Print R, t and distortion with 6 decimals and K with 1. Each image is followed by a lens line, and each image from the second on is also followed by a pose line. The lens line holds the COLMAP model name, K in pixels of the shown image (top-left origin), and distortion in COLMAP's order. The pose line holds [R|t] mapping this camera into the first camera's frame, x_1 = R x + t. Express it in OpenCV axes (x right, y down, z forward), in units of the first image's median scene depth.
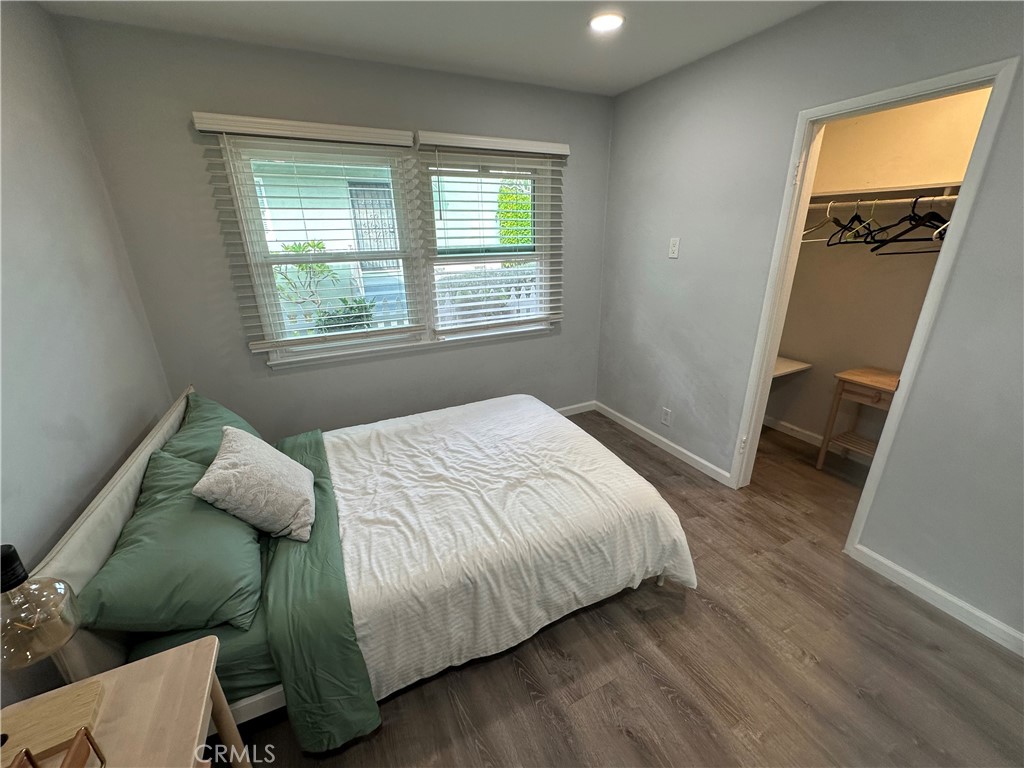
lens RADIAL K [[408.9, 0, 512.0], [0, 408.9, 384.0], [0, 0, 1]] dist [-0.008405, 0.000081]
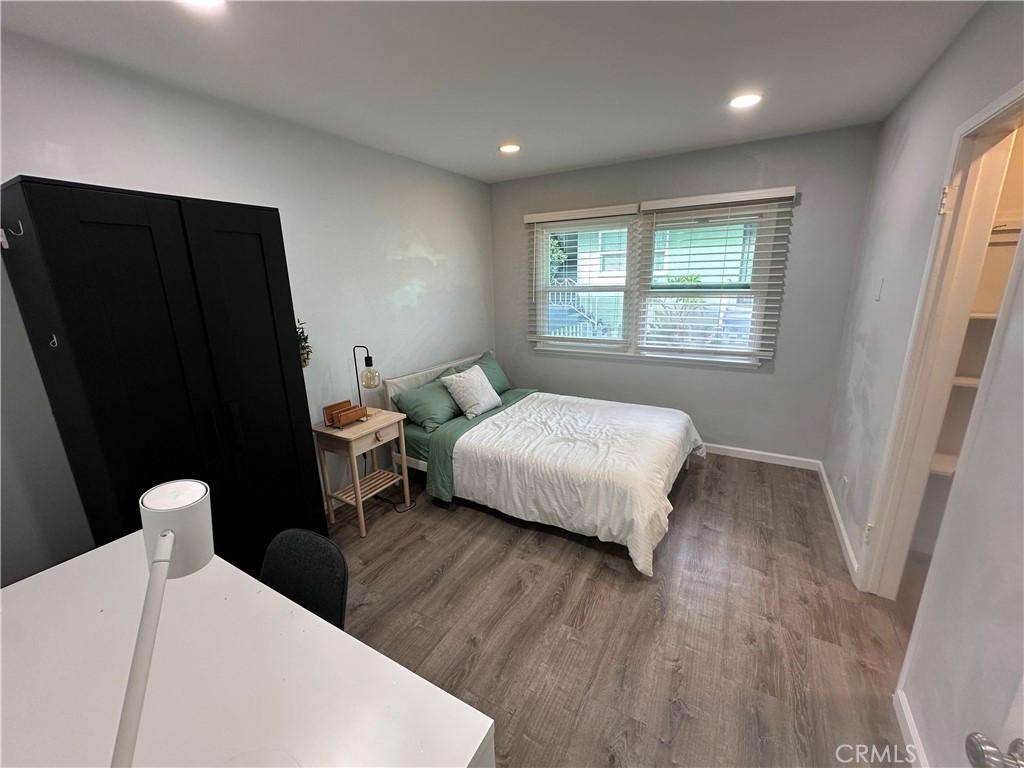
lens RADIAL K [[408.9, 0, 512.0], [0, 408.9, 384.0], [0, 0, 1]] dist [-0.008405, 0.000081]
pose [[0.558421, 0.213688, -0.801563, 0.909146], [-0.269347, 0.960608, 0.068443, 0.002878], [0.784613, 0.177678, 0.593980, -0.082925]]
